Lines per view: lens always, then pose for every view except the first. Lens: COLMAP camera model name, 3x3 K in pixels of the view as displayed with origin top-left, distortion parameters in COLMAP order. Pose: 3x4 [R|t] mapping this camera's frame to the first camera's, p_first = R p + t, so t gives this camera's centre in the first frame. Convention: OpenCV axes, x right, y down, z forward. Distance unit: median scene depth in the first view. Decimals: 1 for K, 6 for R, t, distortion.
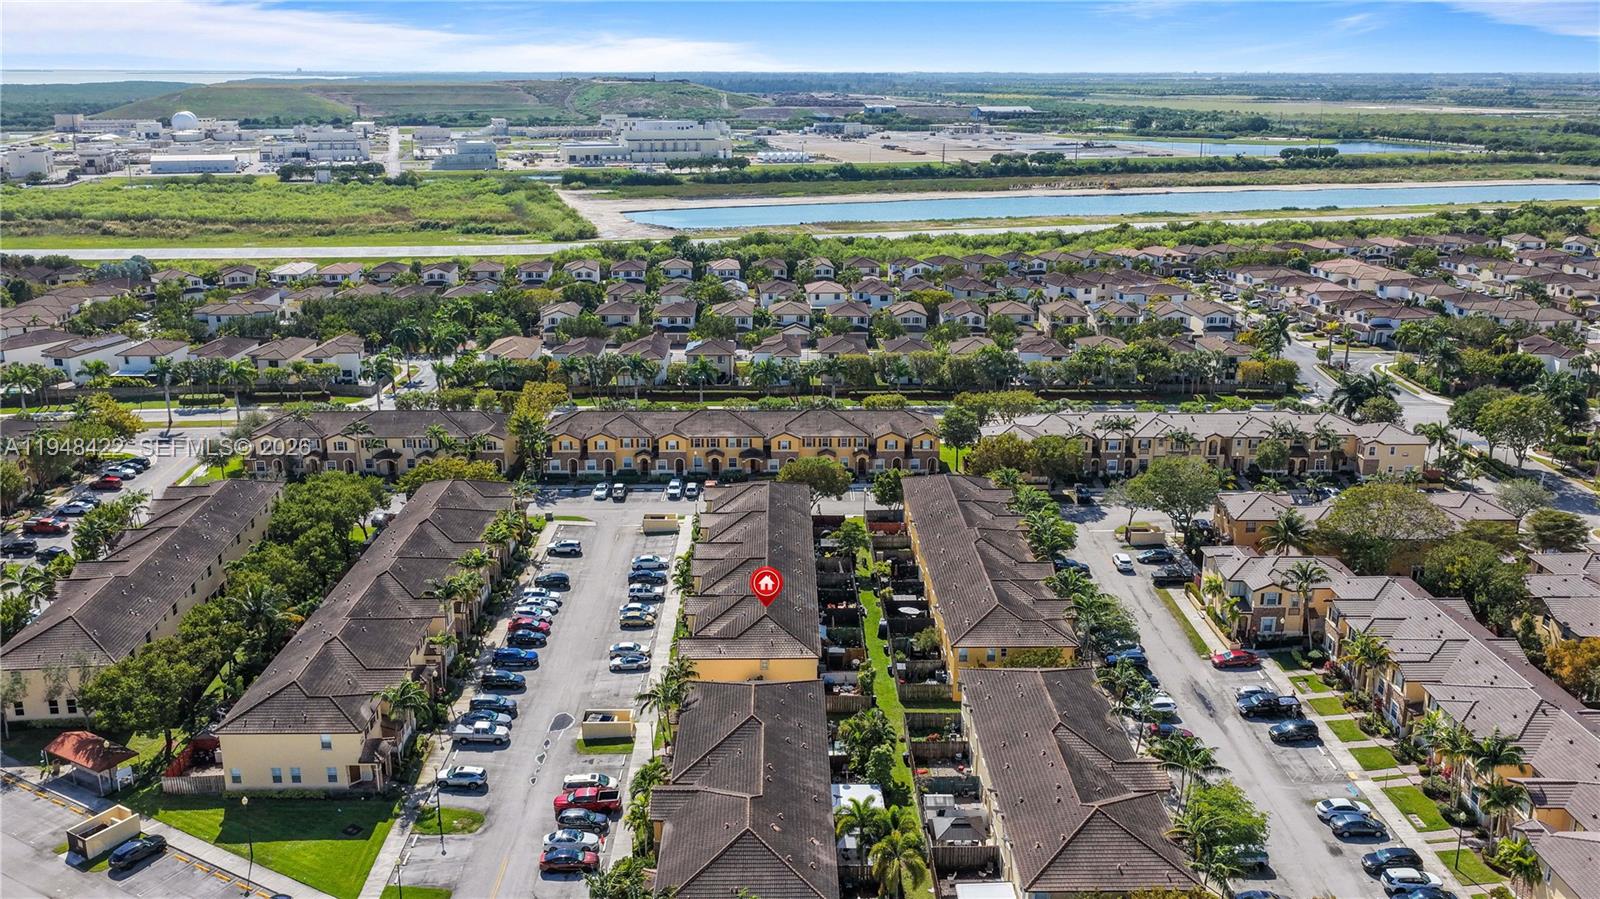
lens RADIAL K [[1341.0, 0, 800.0], [0, 1341.0, 449.5], [0, 0, 1]] dist [0.005584, 0.006490]
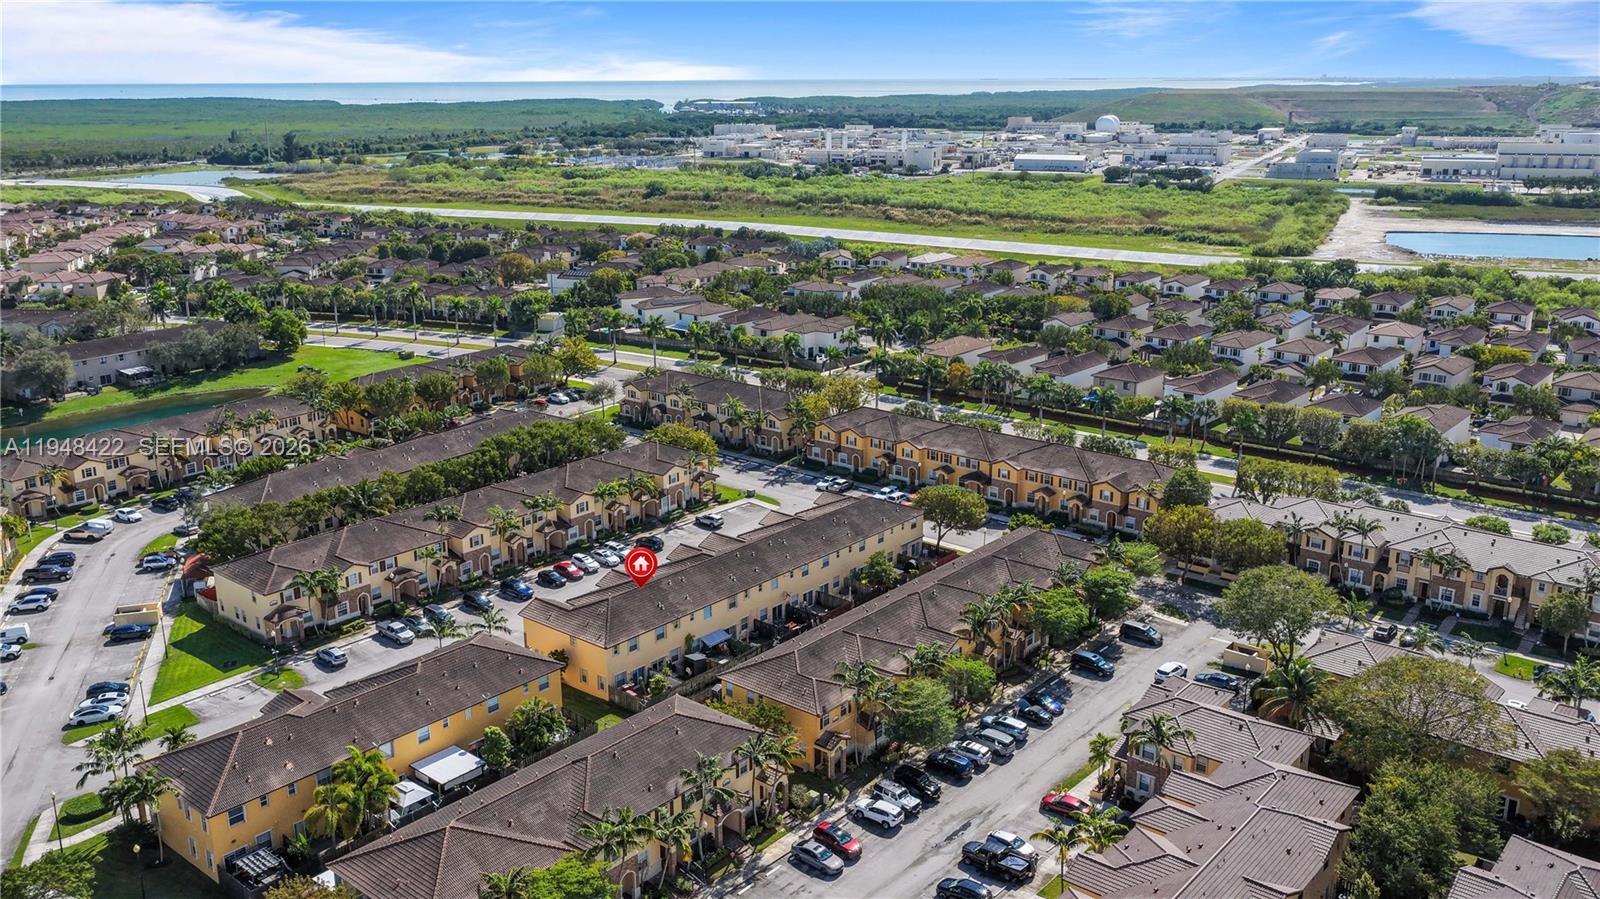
lens RADIAL K [[1322.3, 0, 801.9], [0, 1322.3, 446.9], [0, 0, 1]] dist [-0.001272, 0.021273]
pose [[0.755377, 0.172990, -0.632045, 0.466115], [-0.174304, 0.982820, 0.060681, -0.053672], [0.631684, 0.064331, 0.772552, 0.184978]]
